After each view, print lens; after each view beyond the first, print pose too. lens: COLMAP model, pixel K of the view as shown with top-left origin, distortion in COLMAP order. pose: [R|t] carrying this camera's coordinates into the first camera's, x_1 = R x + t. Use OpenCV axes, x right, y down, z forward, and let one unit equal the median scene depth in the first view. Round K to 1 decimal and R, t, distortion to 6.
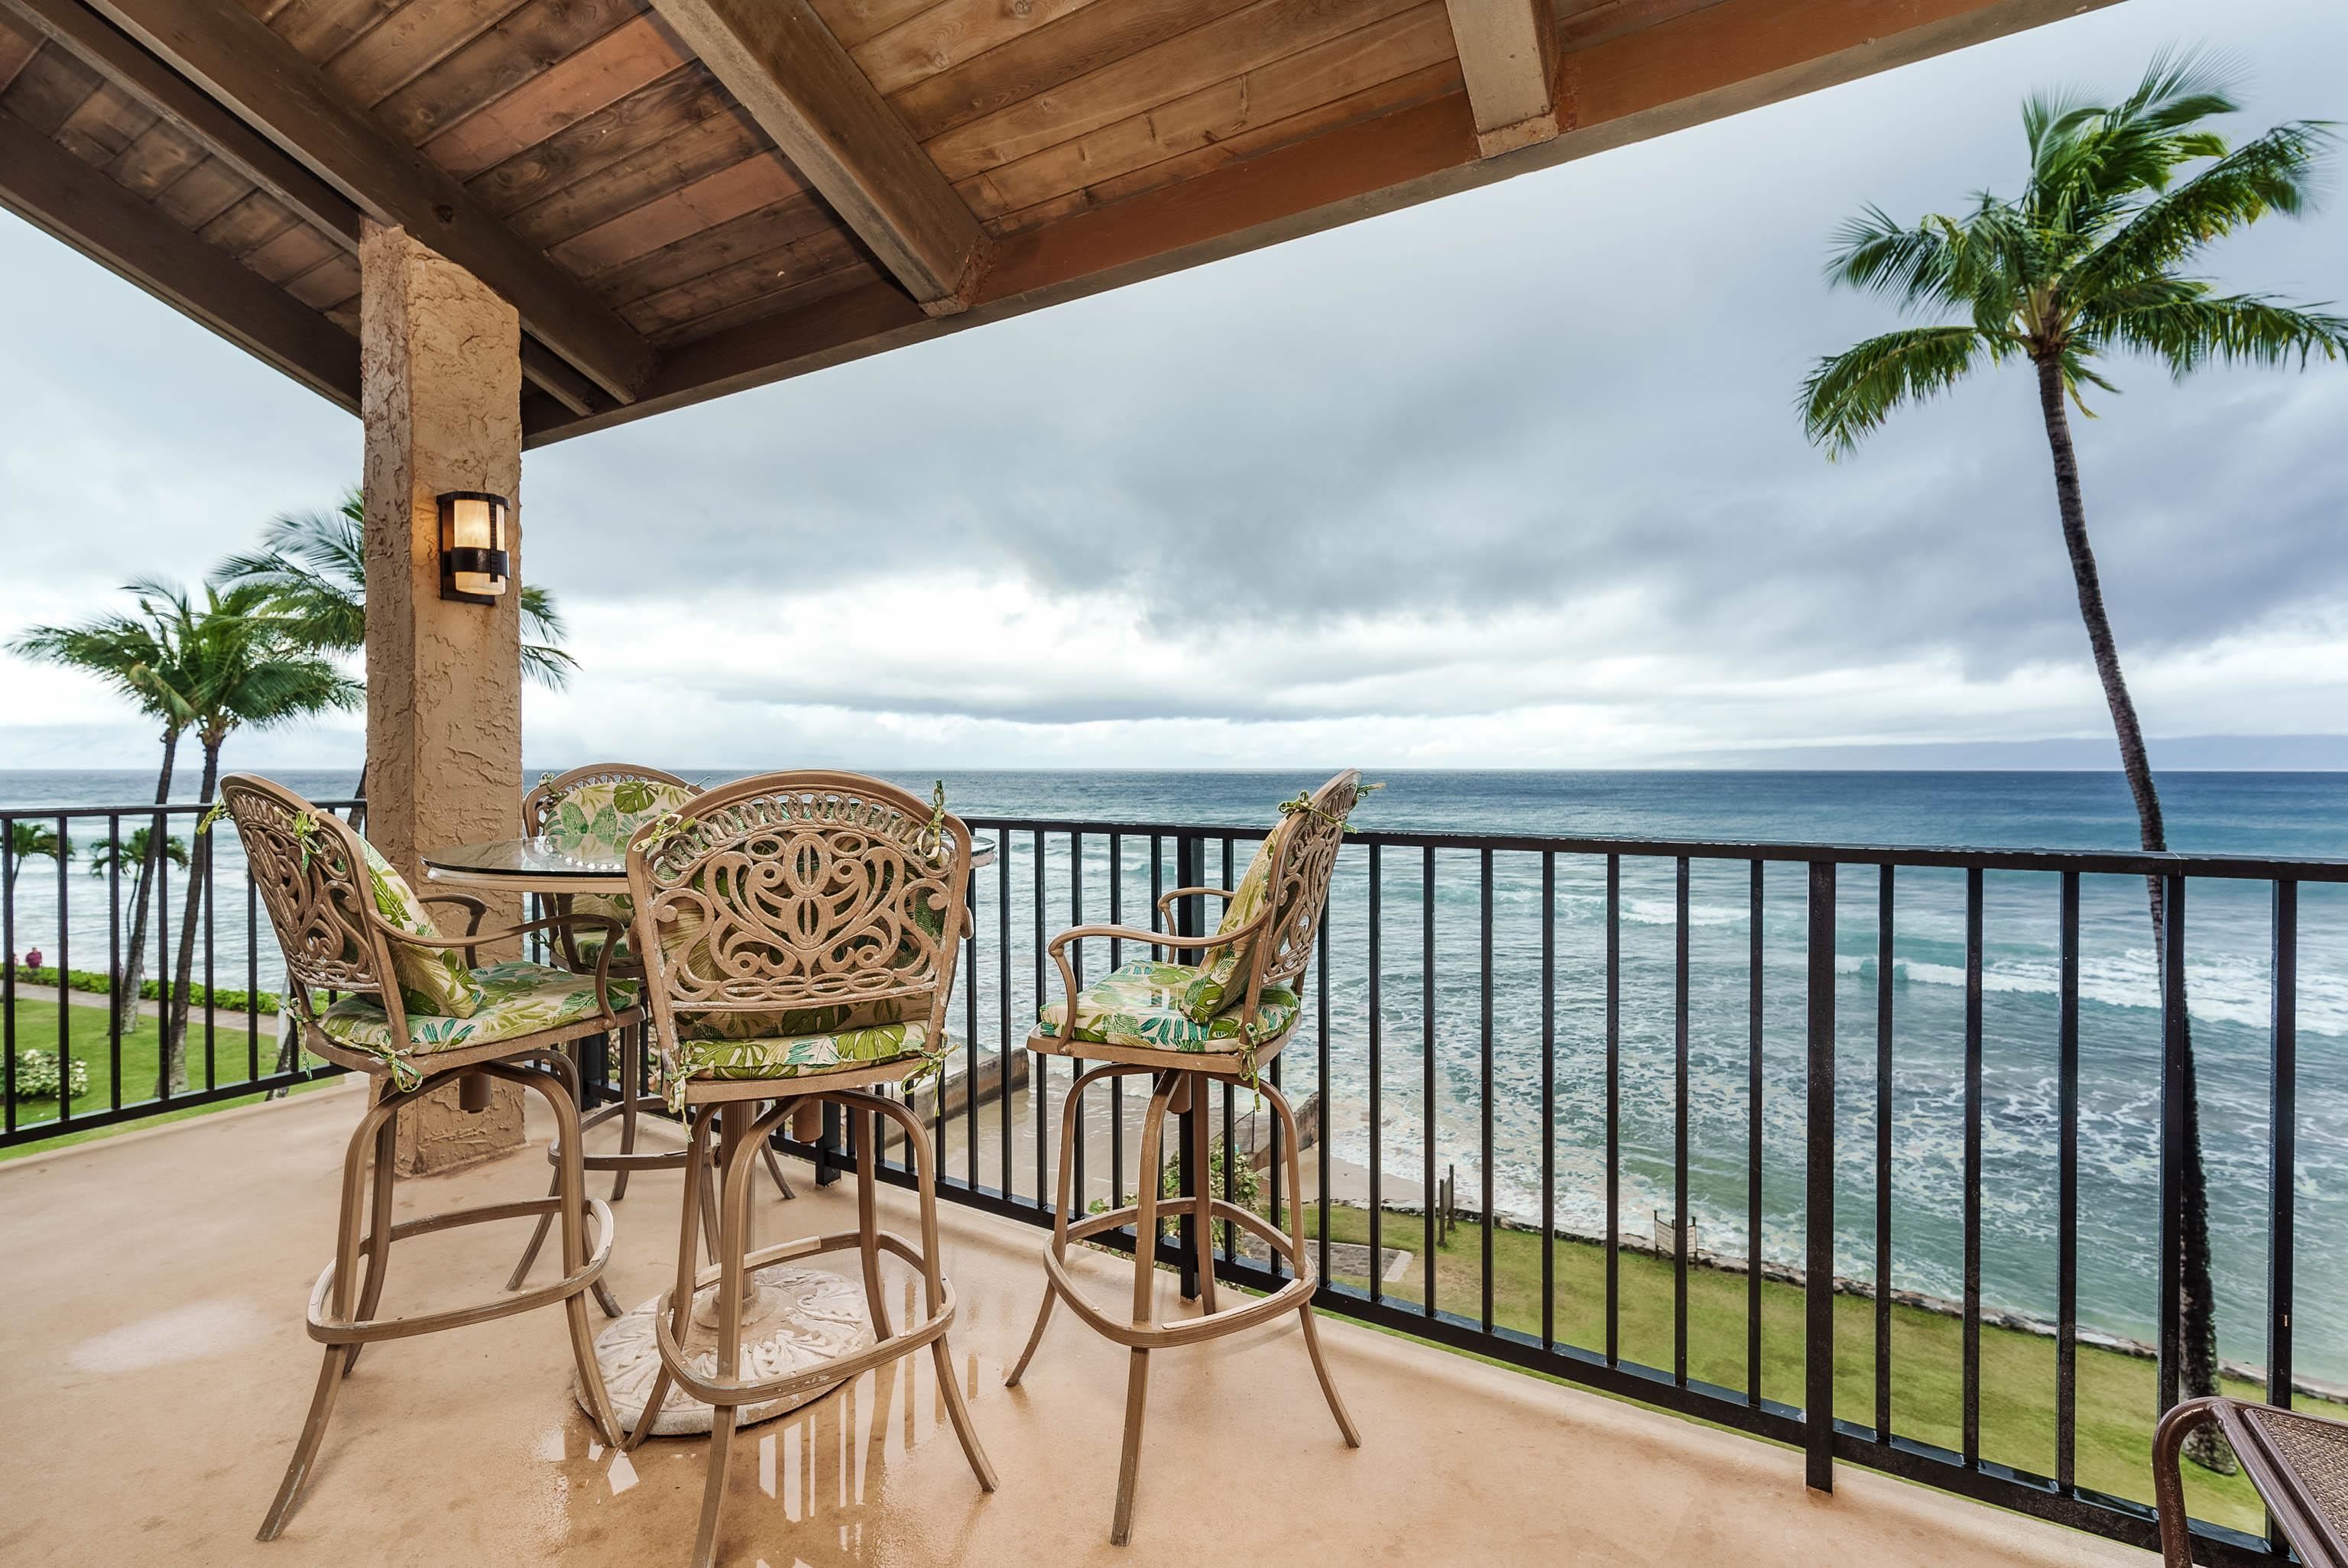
lens RADIAL K [[1014.8, 0, 1181.7], [0, 1014.8, 780.5], [0, 0, 1]] dist [0.001438, 0.000742]
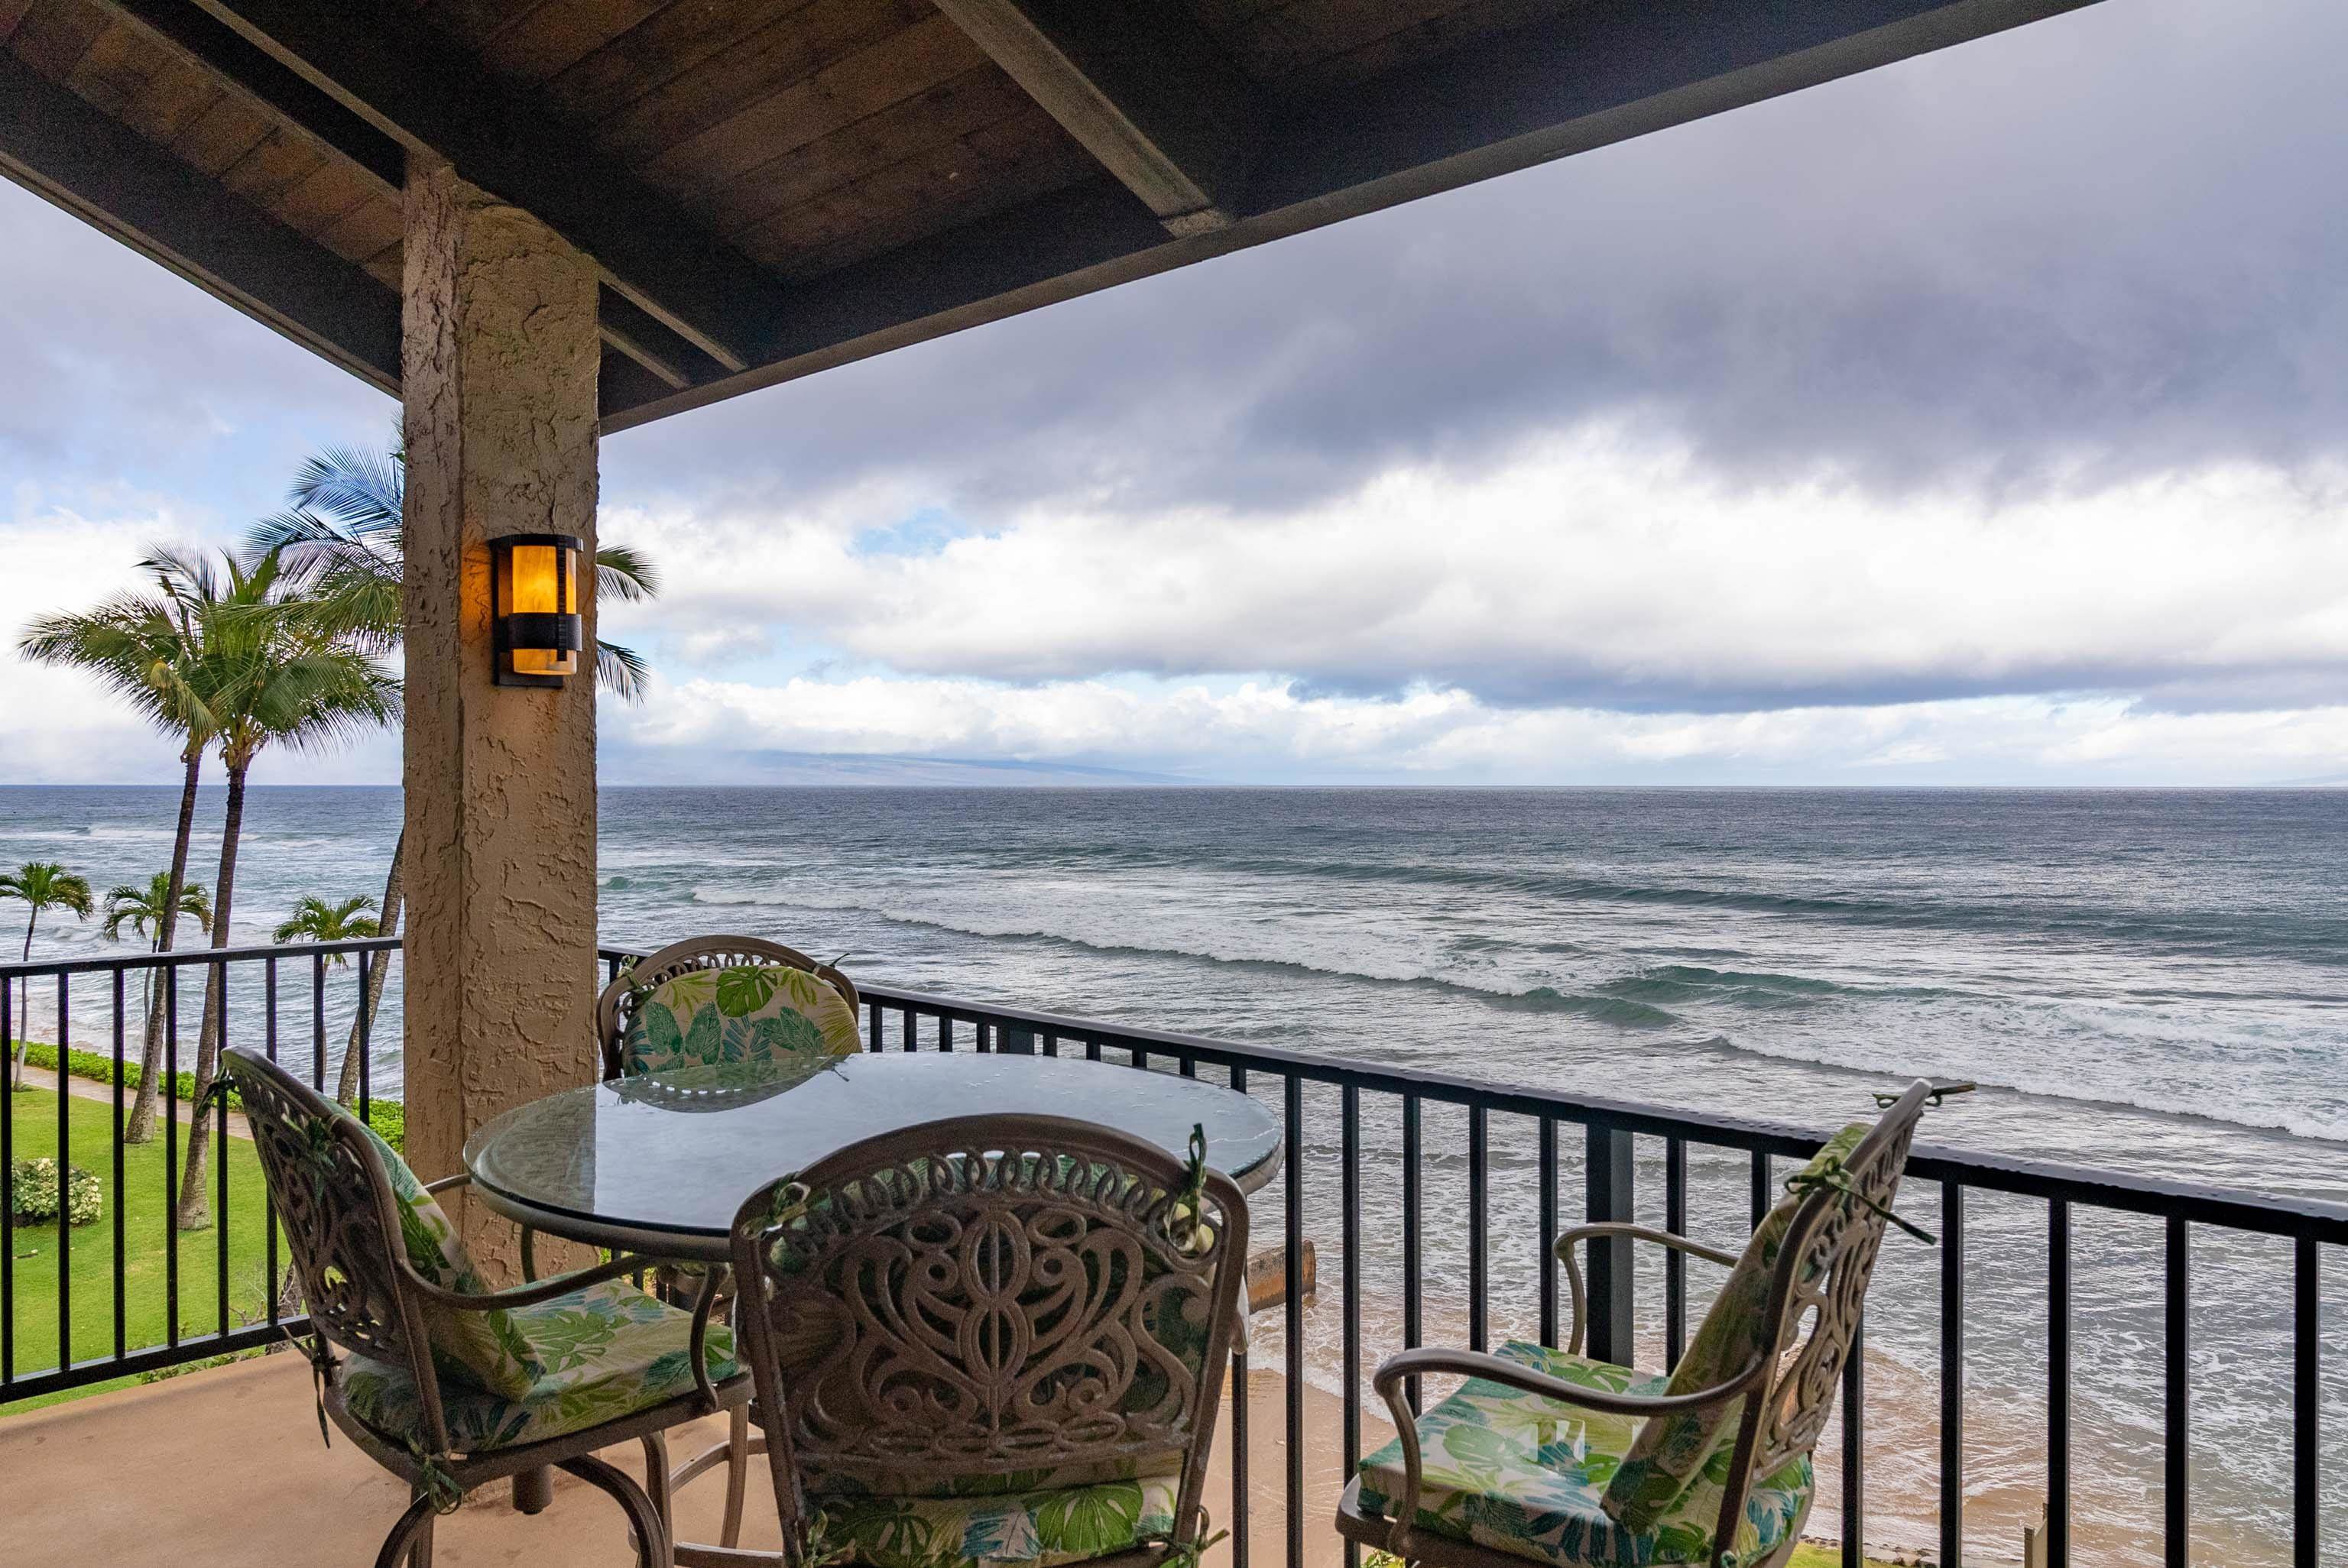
lens RADIAL K [[1610.6, 0, 1184.9], [0, 1610.6, 795.0], [0, 0, 1]] dist [-0.022429, 0.008766]
pose [[0.974353, 0.001844, -0.225019, -0.016146], [-0.003343, 0.999975, -0.006282, -0.099416], [0.225002, 0.006873, 0.974334, 0.029081]]
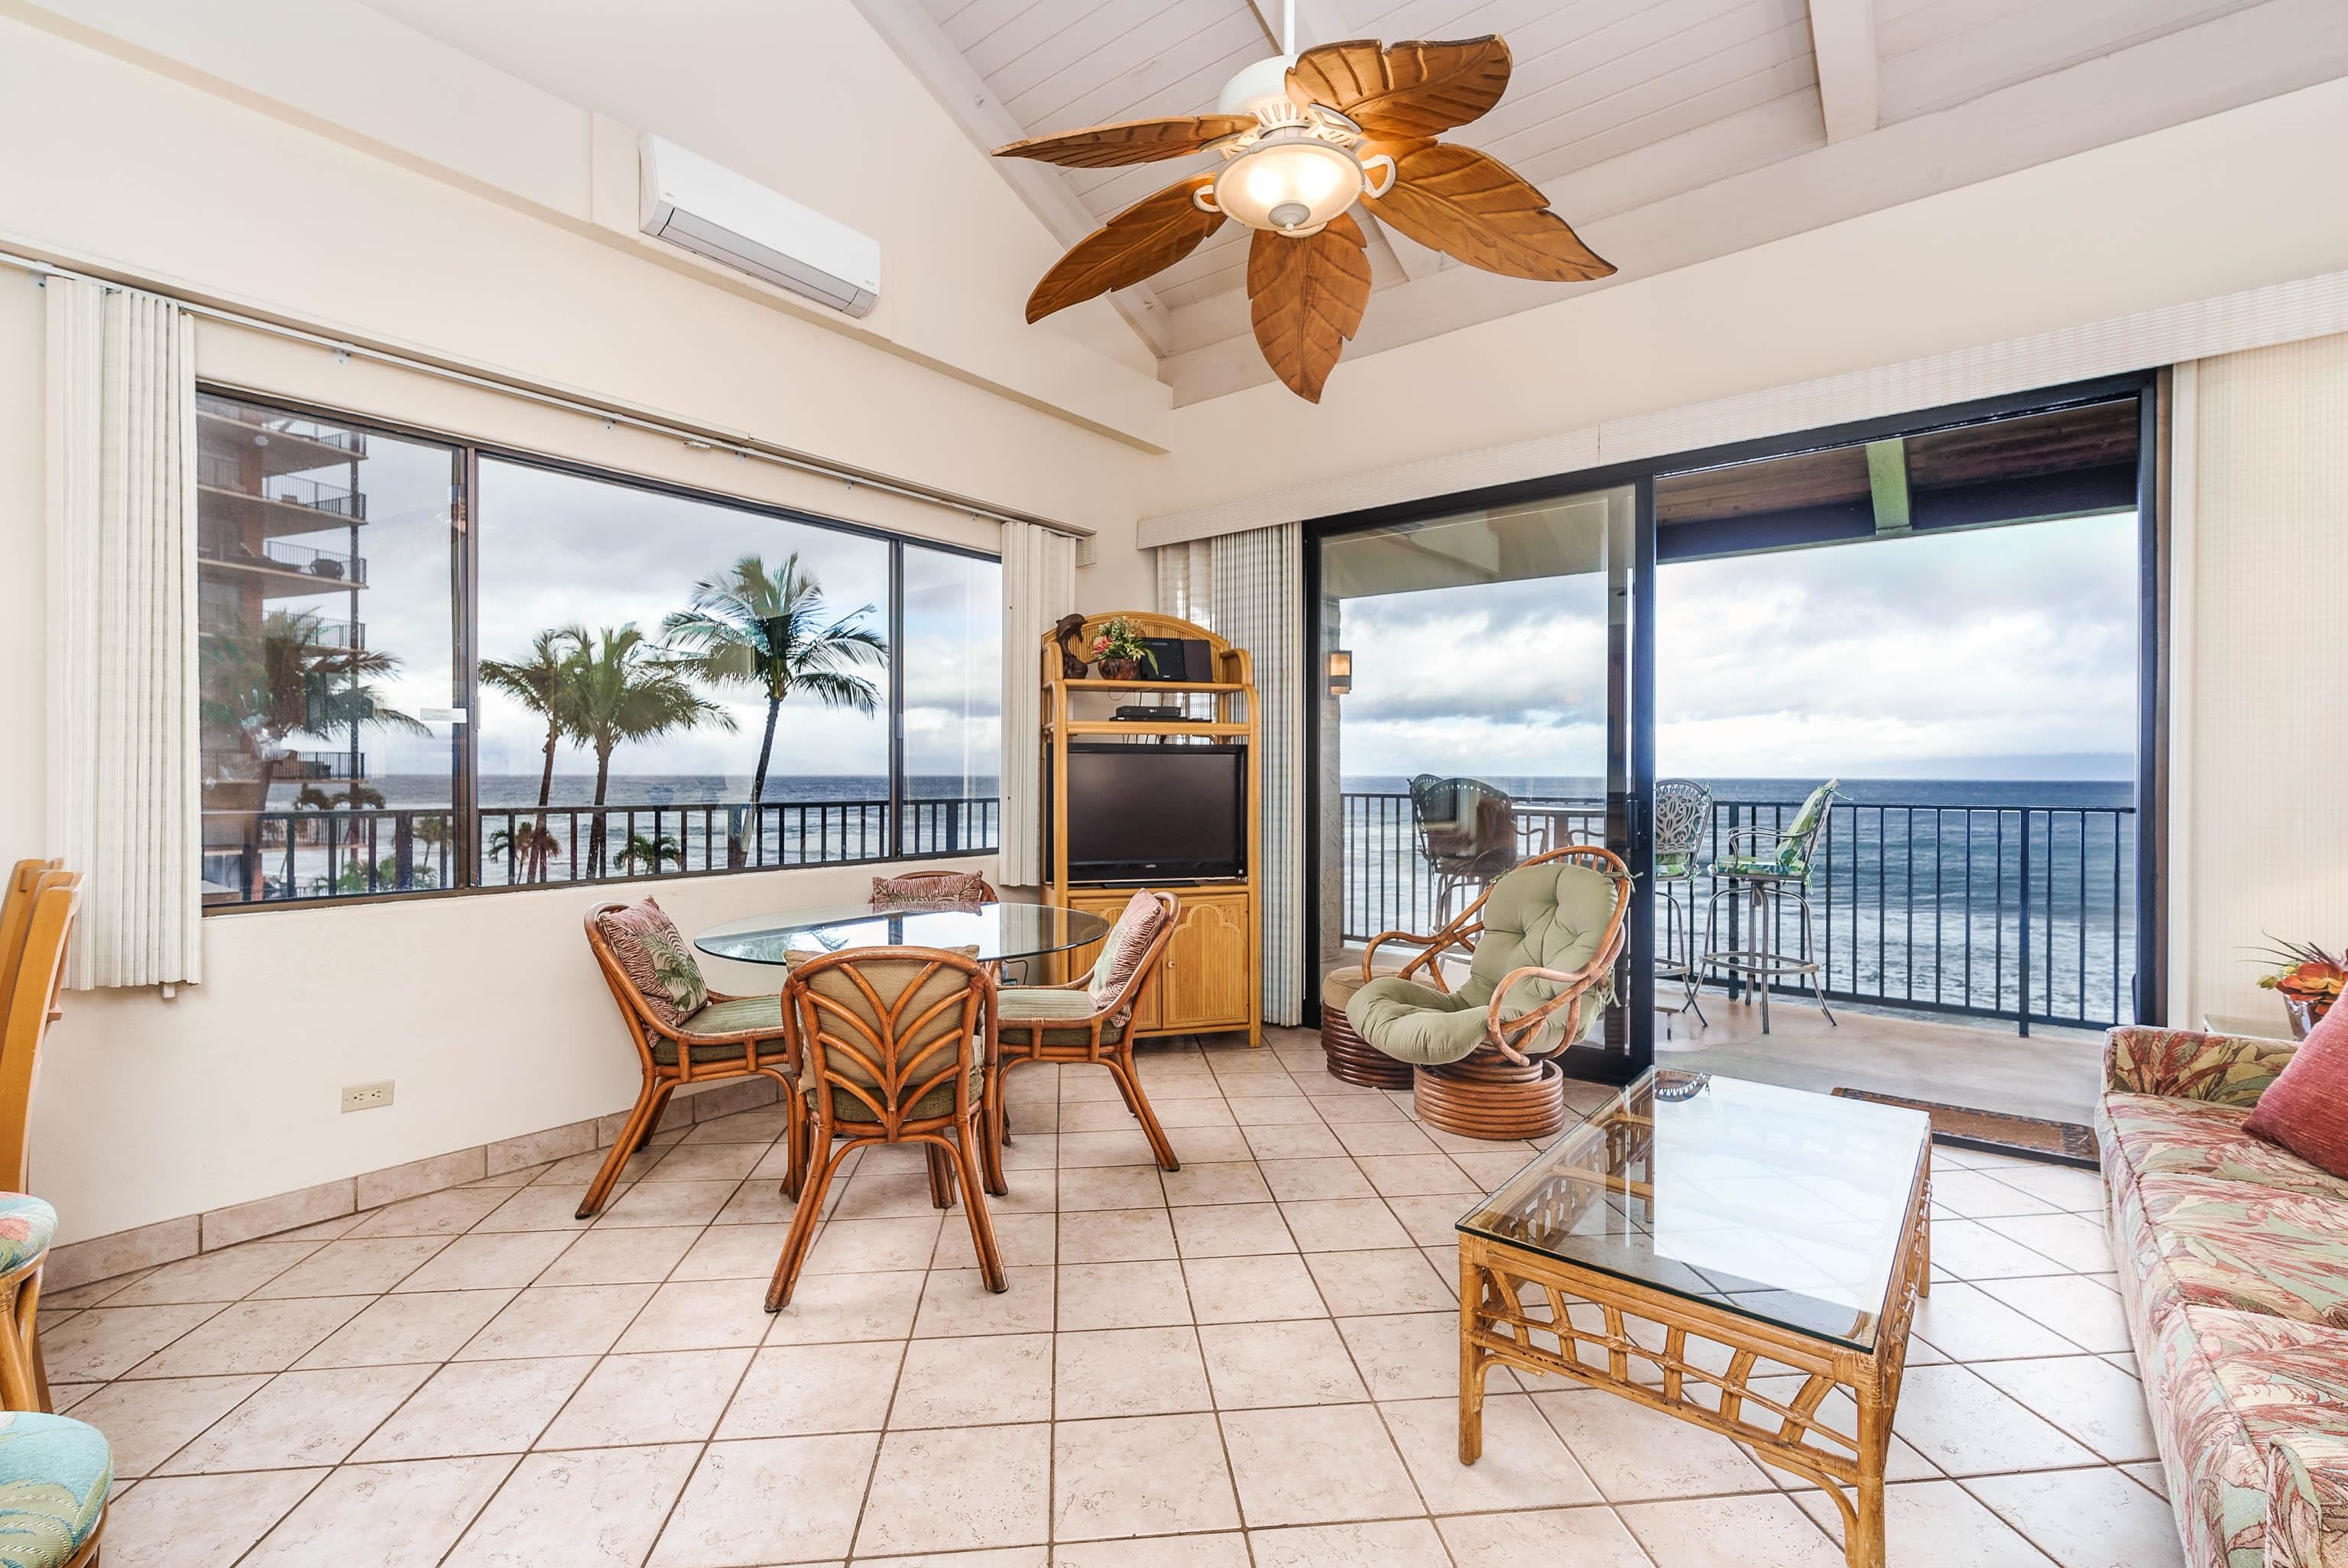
lens RADIAL K [[1014.8, 0, 1163.4], [0, 1014.8, 779.3], [0, 0, 1]] dist [0.001438, 0.000742]
pose [[0.988822, 0.000777, -0.149101, -0.745442], [-0.002076, 0.999961, -0.008562, 0.011897], [0.149089, 0.008776, 0.988785, -1.220780]]
